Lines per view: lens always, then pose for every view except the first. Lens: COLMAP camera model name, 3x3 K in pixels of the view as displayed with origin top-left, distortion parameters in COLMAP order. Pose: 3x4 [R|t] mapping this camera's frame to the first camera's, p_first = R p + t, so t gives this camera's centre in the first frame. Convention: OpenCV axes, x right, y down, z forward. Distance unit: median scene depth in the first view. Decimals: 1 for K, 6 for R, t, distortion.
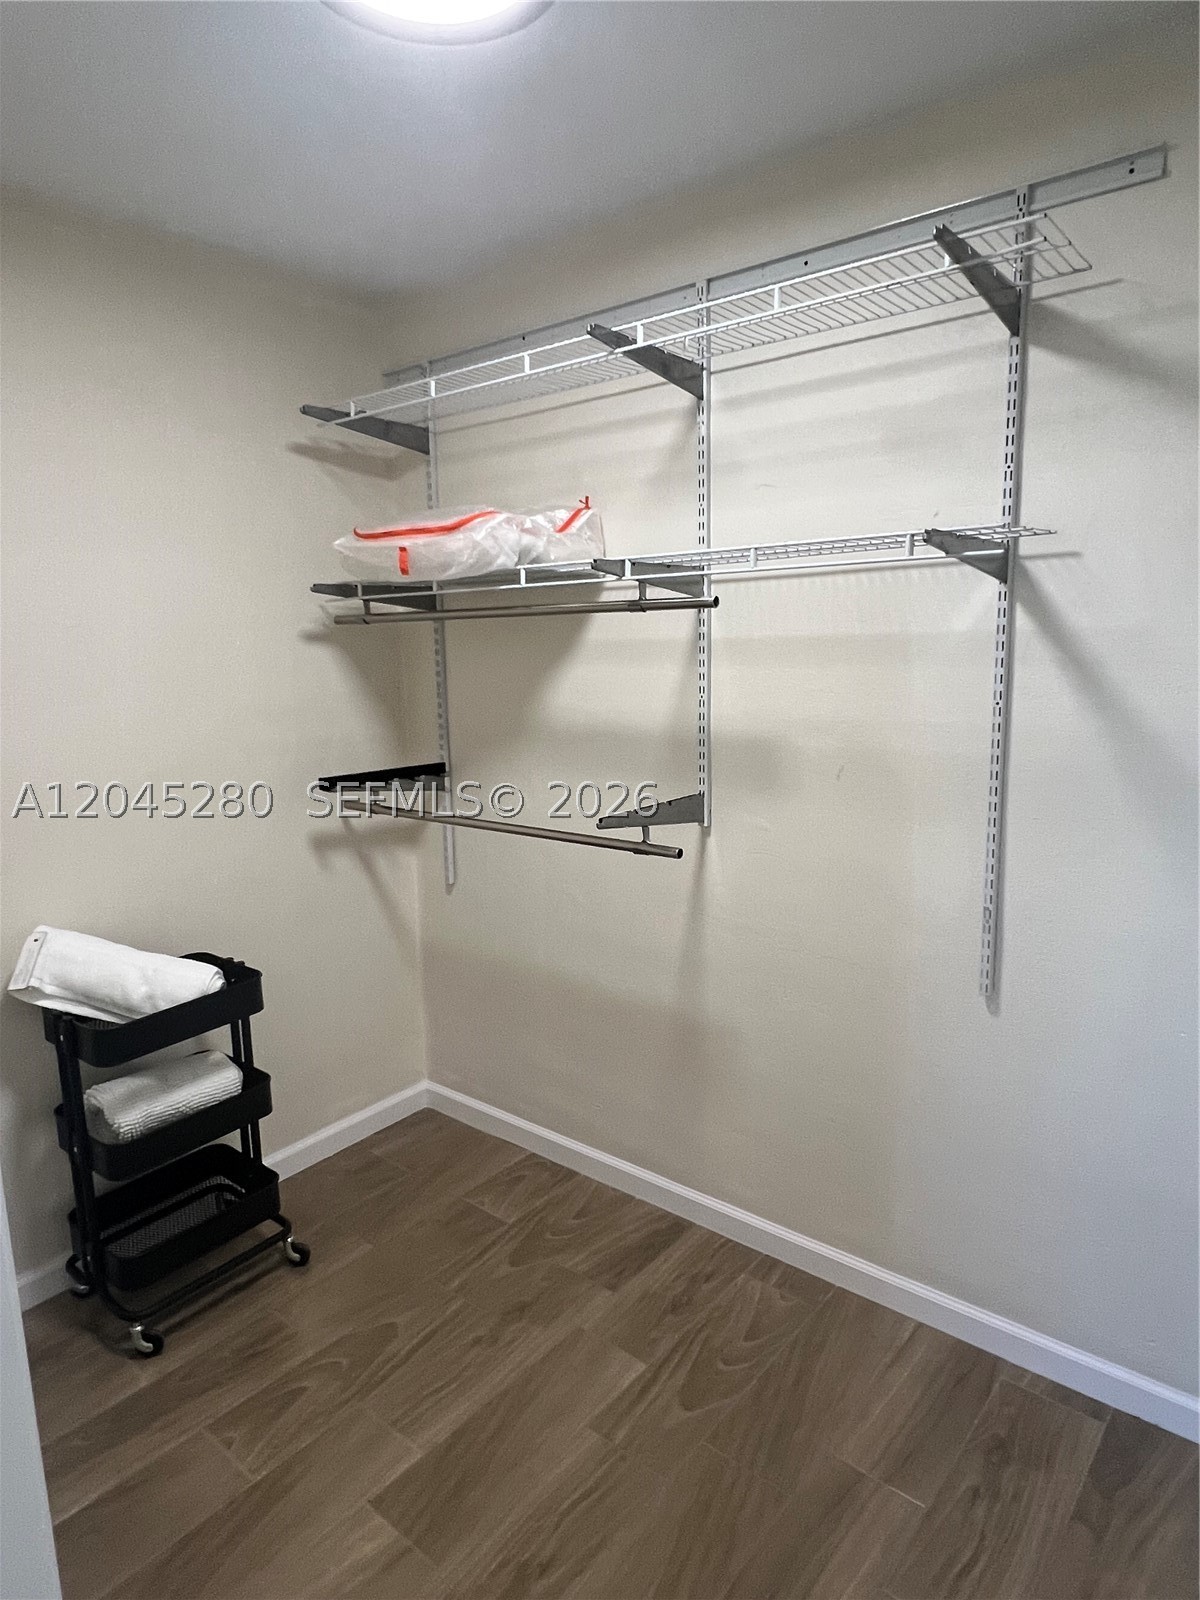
lens RADIAL K [[975.4, 0, 586.3], [0, 975.4, 805.0], [0, 0, 1]] dist [-0.005921, 0.001346]
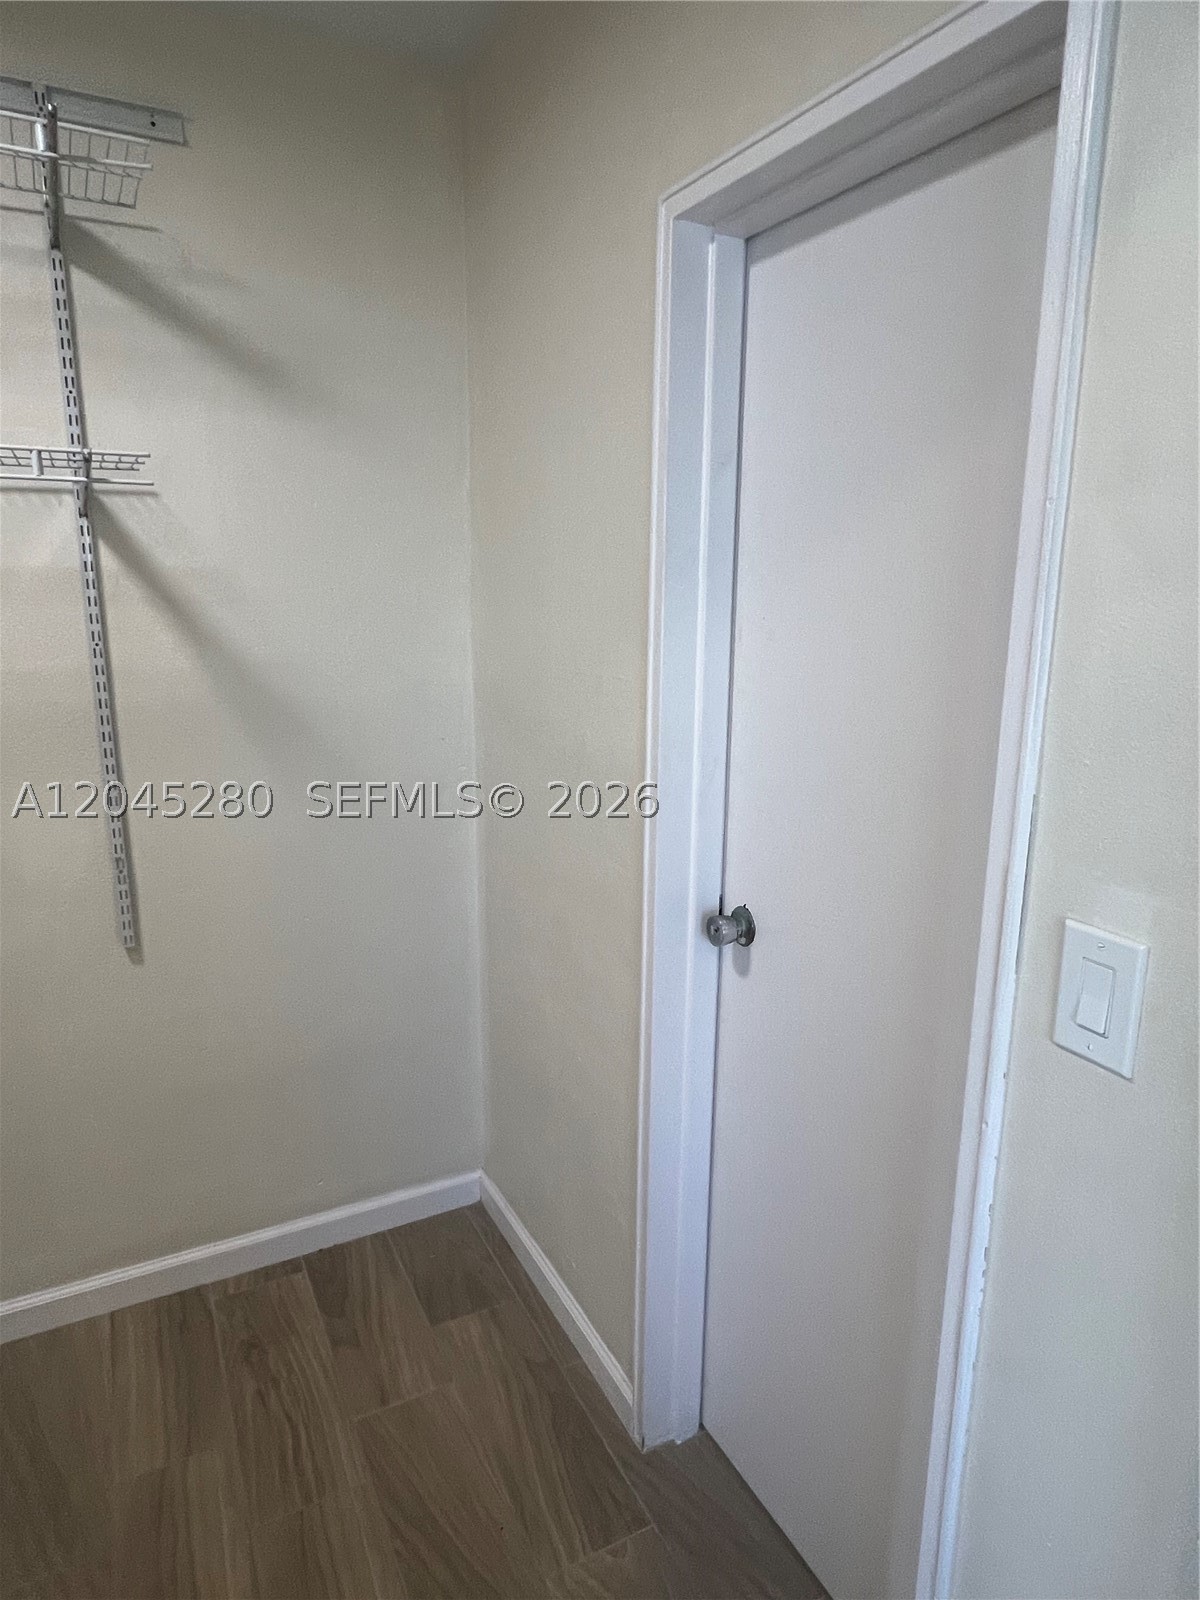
lens RADIAL K [[975.4, 0, 612.7], [0, 975.4, 802.3], [0, 0, 1]] dist [-0.005921, 0.001346]
pose [[0.375950, -0.176606, 0.909655, -0.270453], [0.144665, 0.980819, 0.130634, -0.003753], [-0.915278, 0.082484, 0.394287, 0.163792]]
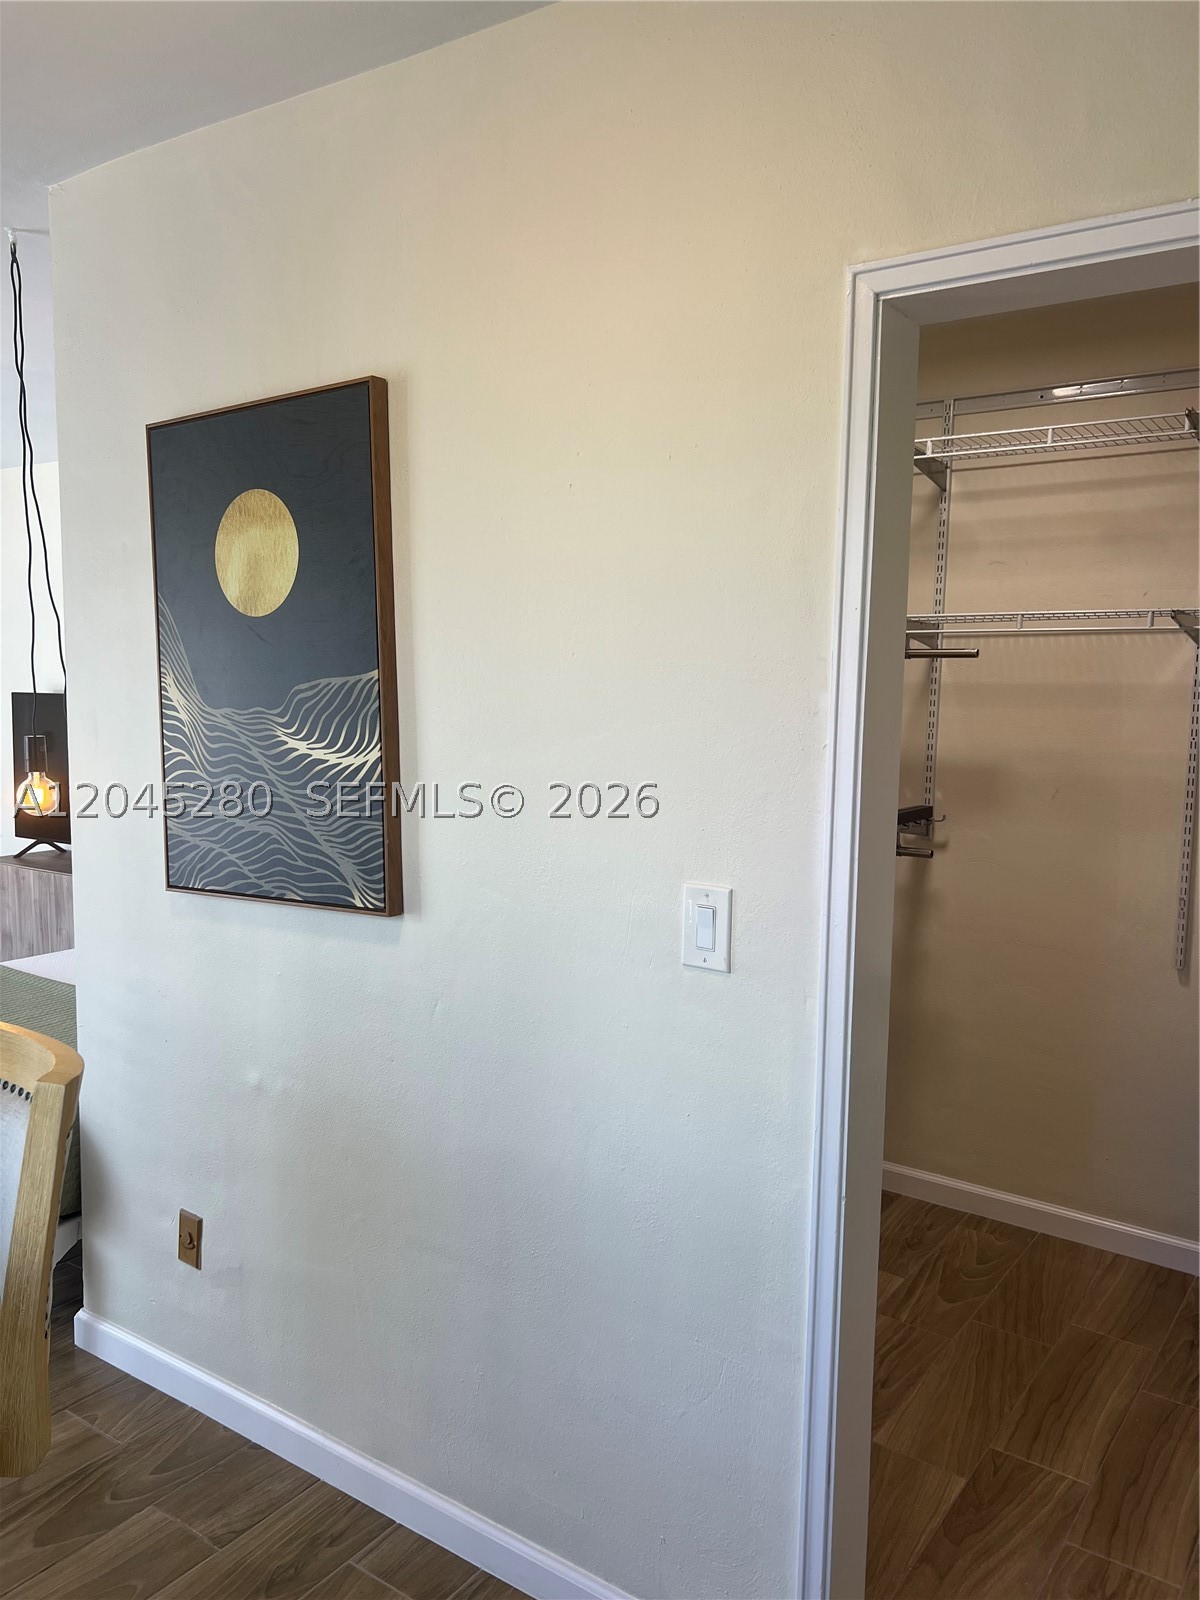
lens RADIAL K [[1204.7, 0, 603.3], [0, 1204.7, 811.8], [0, 0, 1]] dist [0.058200, -0.070815]
pose [[0.995932, 0.031537, 0.084408, -0.482103], [-0.025832, 0.997361, -0.067850, 0.119845], [-0.086325, 0.065394, 0.994119, -0.528081]]
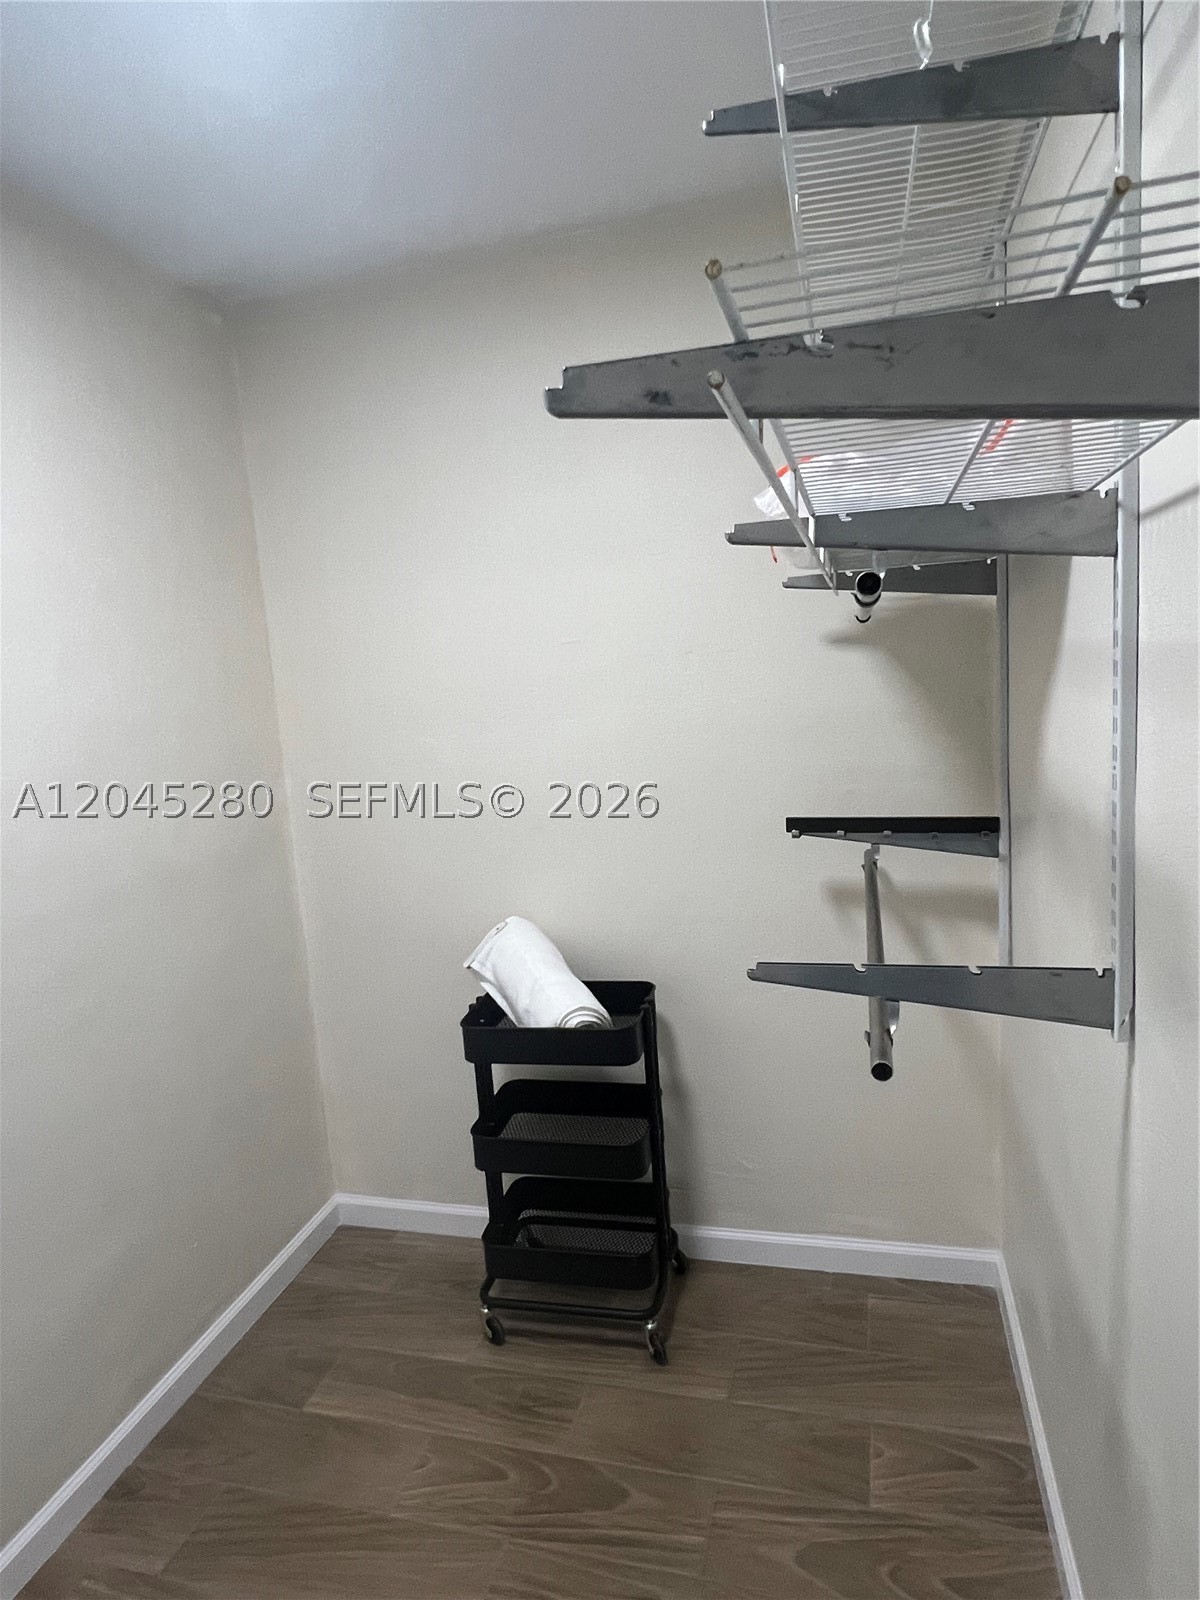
lens RADIAL K [[975.4, 0, 600.9], [0, 975.4, 797.4], [0, 0, 1]] dist [-0.005921, 0.001346]
pose [[0.412982, 0.123413, -0.902338, 0.516016], [-0.098106, 0.991039, 0.090644, -0.135101], [0.905439, 0.051091, 0.421389, 0.682030]]
